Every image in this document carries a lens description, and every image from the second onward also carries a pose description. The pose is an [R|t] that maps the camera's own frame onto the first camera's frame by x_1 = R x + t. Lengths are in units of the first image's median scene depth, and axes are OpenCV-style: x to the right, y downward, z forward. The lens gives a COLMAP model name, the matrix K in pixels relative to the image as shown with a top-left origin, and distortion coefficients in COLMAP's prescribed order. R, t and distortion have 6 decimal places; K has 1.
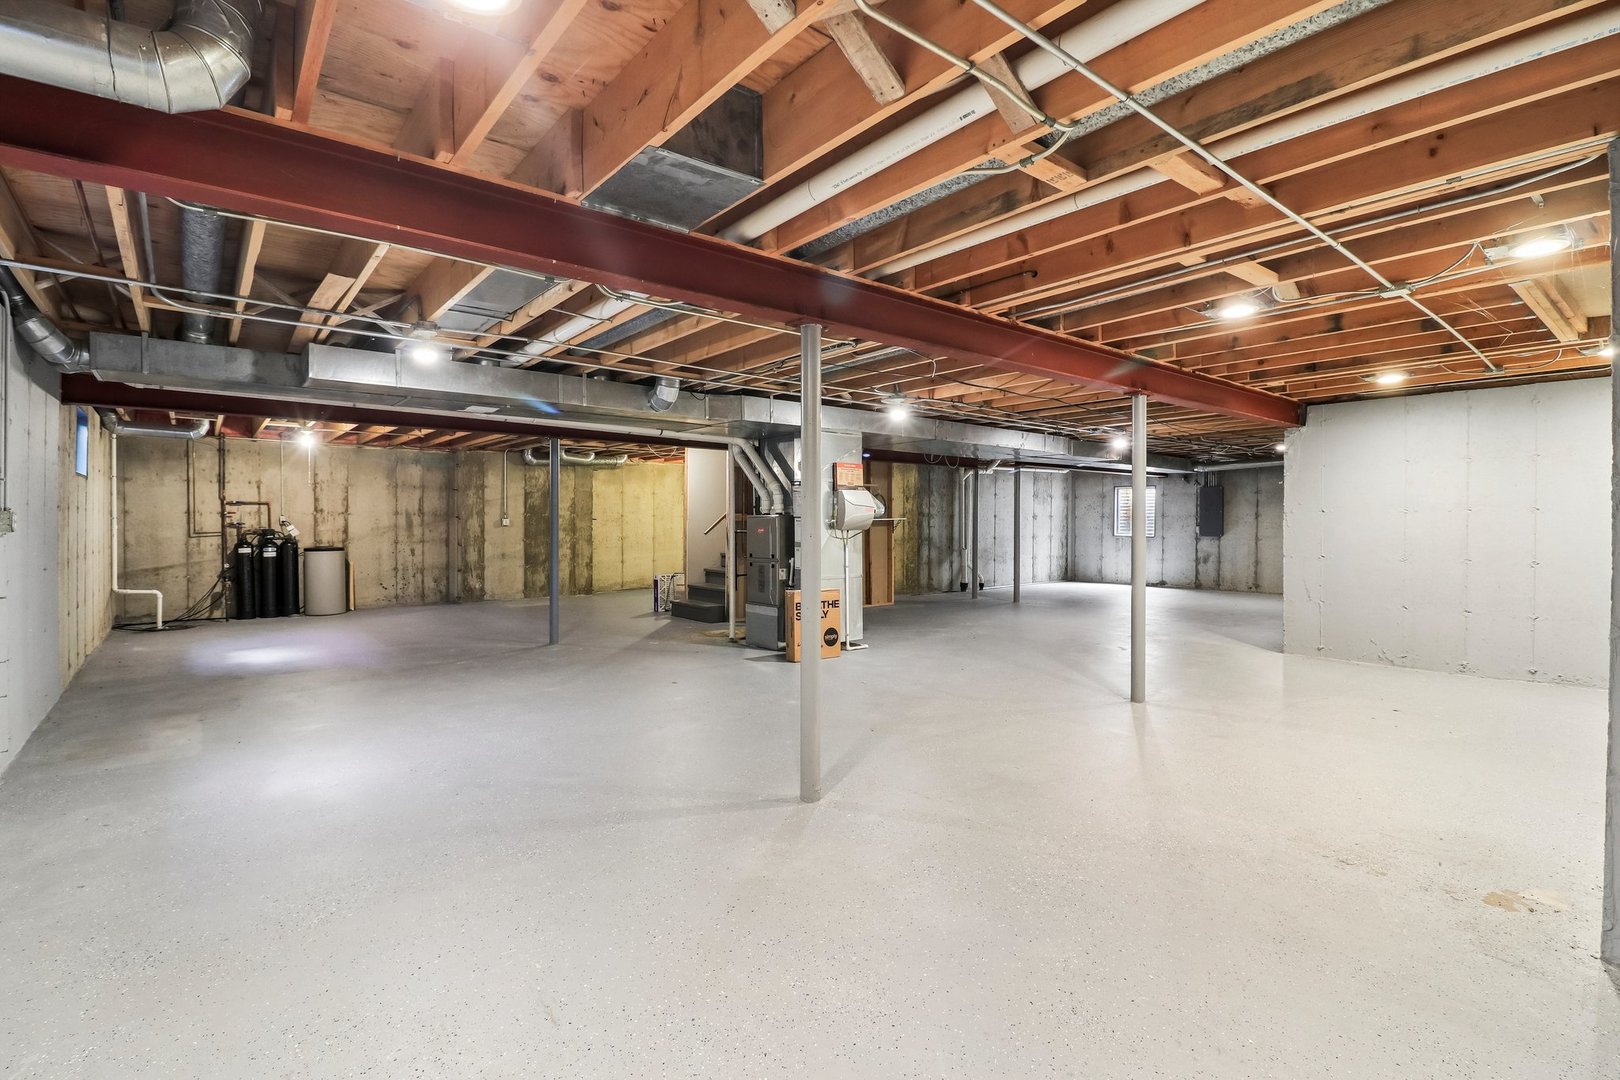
lens RADIAL K [[757.8, 0, 805.0], [0, 757.8, 536.1], [0, 0, 1]] dist [-0.000465, -0.000144]
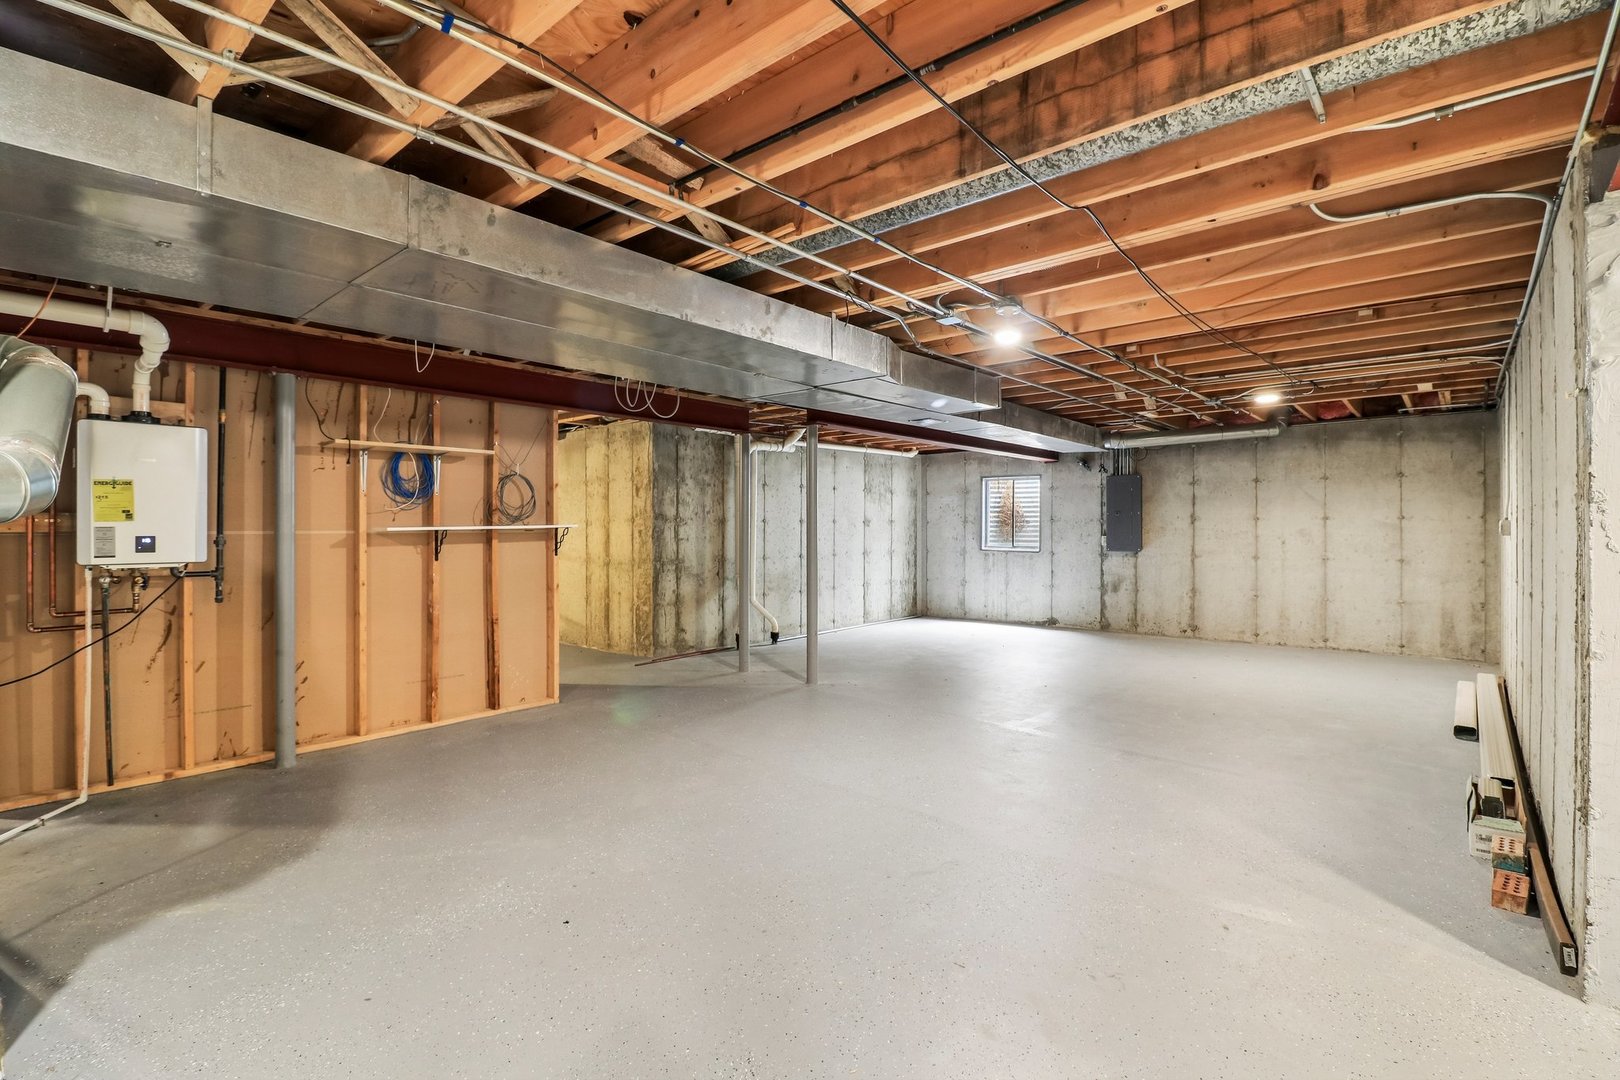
lens RADIAL K [[757.8, 0, 812.4], [0, 757.8, 534.0], [0, 0, 1]] dist [-0.000465, -0.000144]
pose [[0.984211, -0.004956, 0.176932, 0.157560], [0.007125, 0.999907, -0.011627, -0.008808], [-0.176858, 0.012704, 0.984154, 0.406517]]
